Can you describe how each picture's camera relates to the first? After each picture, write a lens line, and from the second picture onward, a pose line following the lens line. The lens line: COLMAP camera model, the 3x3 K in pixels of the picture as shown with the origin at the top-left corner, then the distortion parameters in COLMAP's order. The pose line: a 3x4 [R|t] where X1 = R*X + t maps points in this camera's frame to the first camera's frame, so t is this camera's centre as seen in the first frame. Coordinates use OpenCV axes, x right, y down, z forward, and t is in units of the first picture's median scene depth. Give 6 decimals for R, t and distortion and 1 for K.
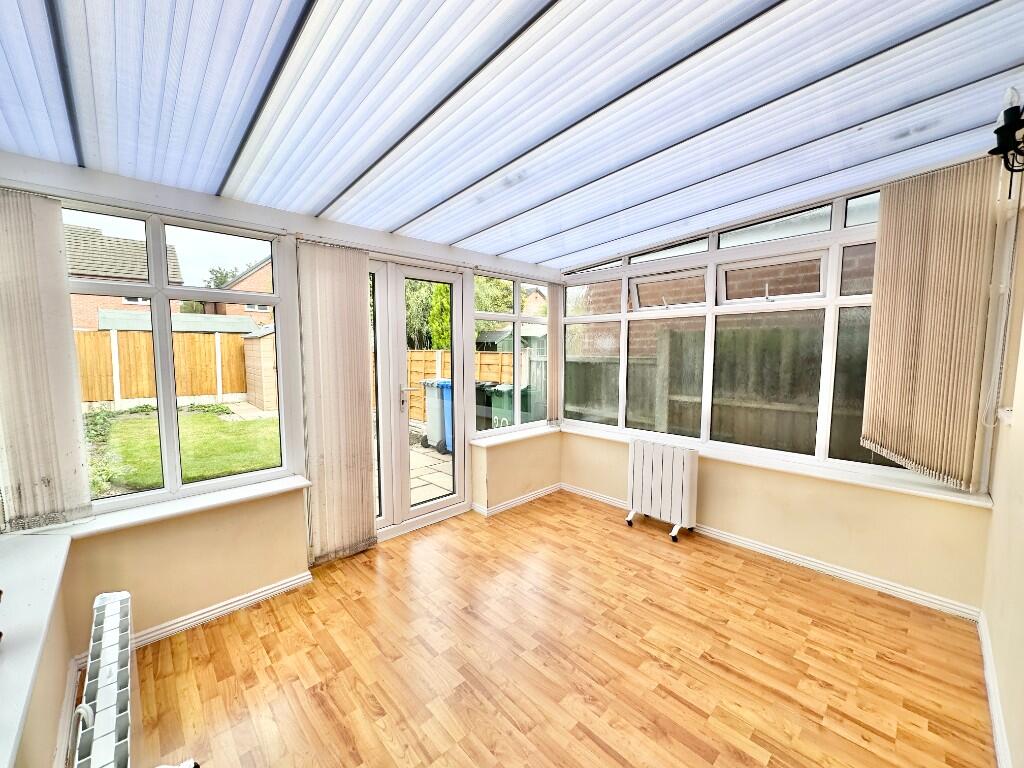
lens RADIAL K [[407.6, 0, 512.8], [0, 407.6, 384.9], [0, 0, 1]] dist [-0.003321, 0.000450]
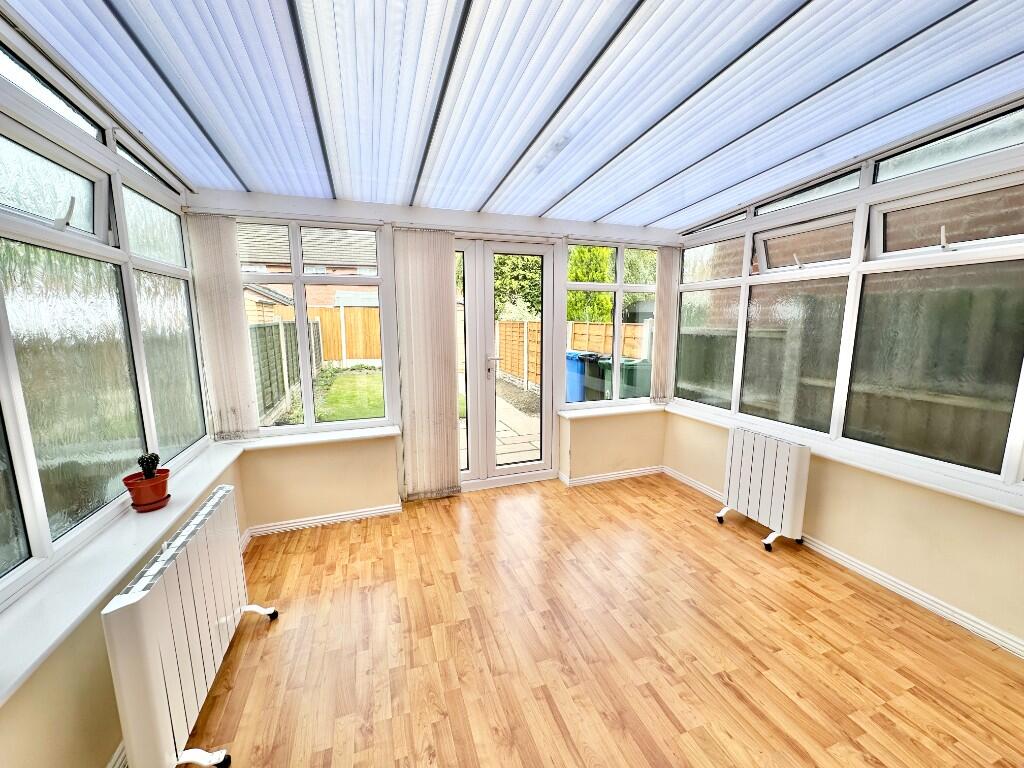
lens RADIAL K [[407.6, 0, 512.5], [0, 407.6, 385.6], [0, 0, 1]] dist [-0.003321, 0.000450]
pose [[0.909902, 0.061999, -0.410165, 0.245471], [-0.032480, 0.996380, 0.078557, -0.004321], [0.413551, -0.058157, 0.908622, 0.036454]]
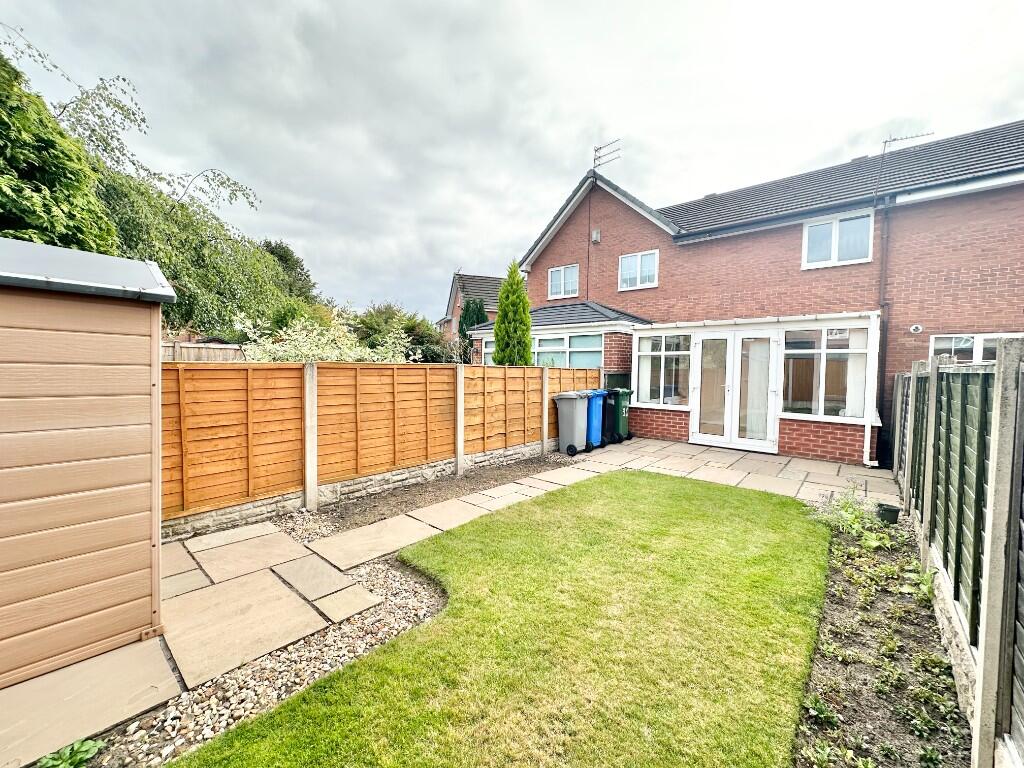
lens RADIAL K [[407.6, 0, 514.1], [0, 407.6, 382.3], [0, 0, 1]] dist [-0.003321, 0.000450]
pose [[-0.085444, -0.036934, 0.995658, -2.622672], [0.074394, 0.996287, 0.043342, -0.208607], [-0.993562, 0.077774, -0.082379, 2.530380]]
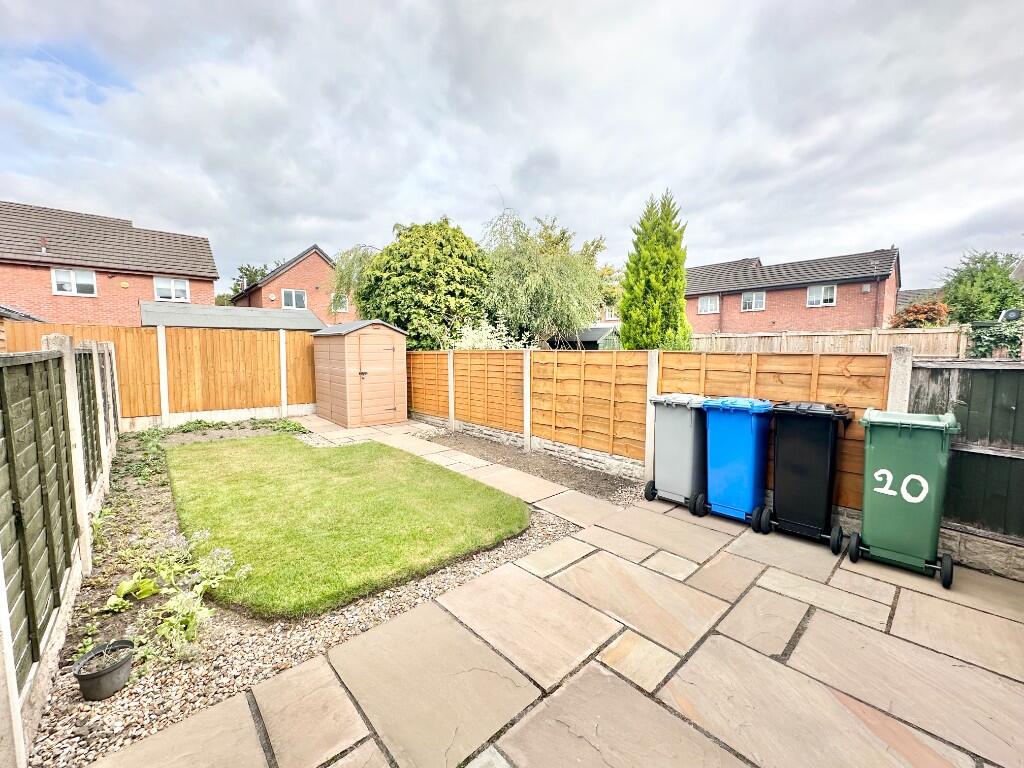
lens RADIAL K [[407.6, 0, 511.9], [0, 407.6, 385.2], [0, 0, 1]] dist [-0.003321, 0.000450]
pose [[0.999600, 0.000230, -0.028281, -0.858105], [-0.000274, 0.999999, -0.001569, -0.058623], [0.028280, 0.001576, 0.999599, 0.710854]]
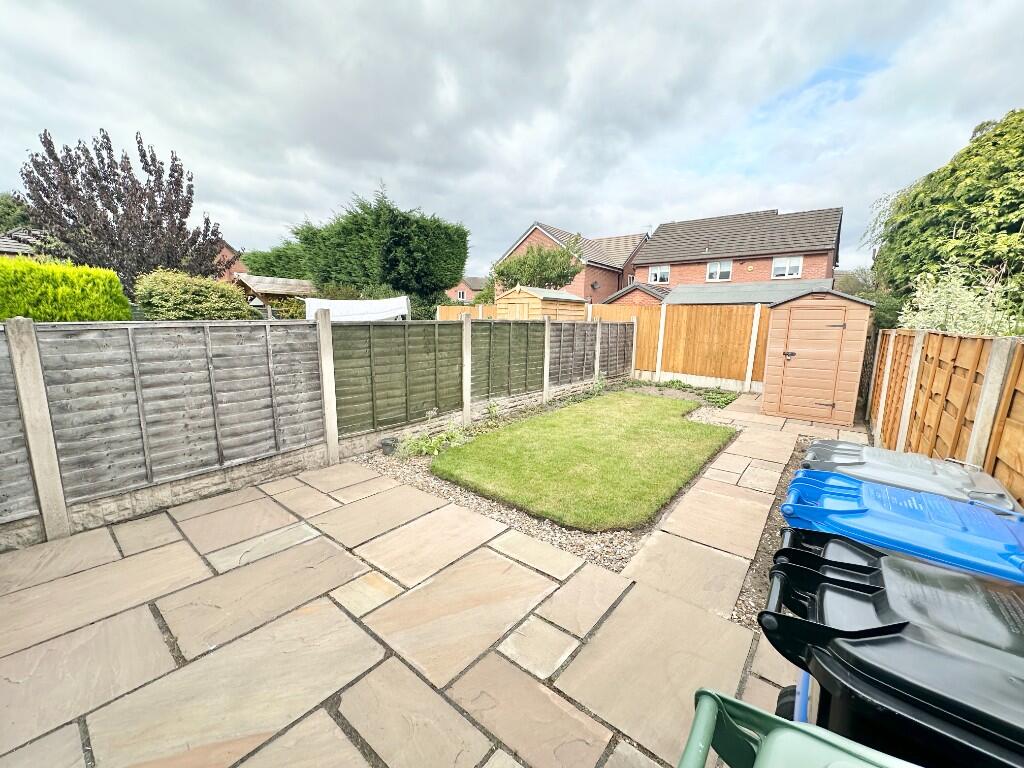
lens RADIAL K [[407.6, 0, 512.1], [0, 407.6, 383.5], [0, 0, 1]] dist [-0.003321, 0.000450]
pose [[0.133669, 0.155951, -0.978679, 0.023266], [-0.103080, 0.984372, 0.142780, -0.136056], [0.985651, 0.081797, 0.147655, 1.478185]]
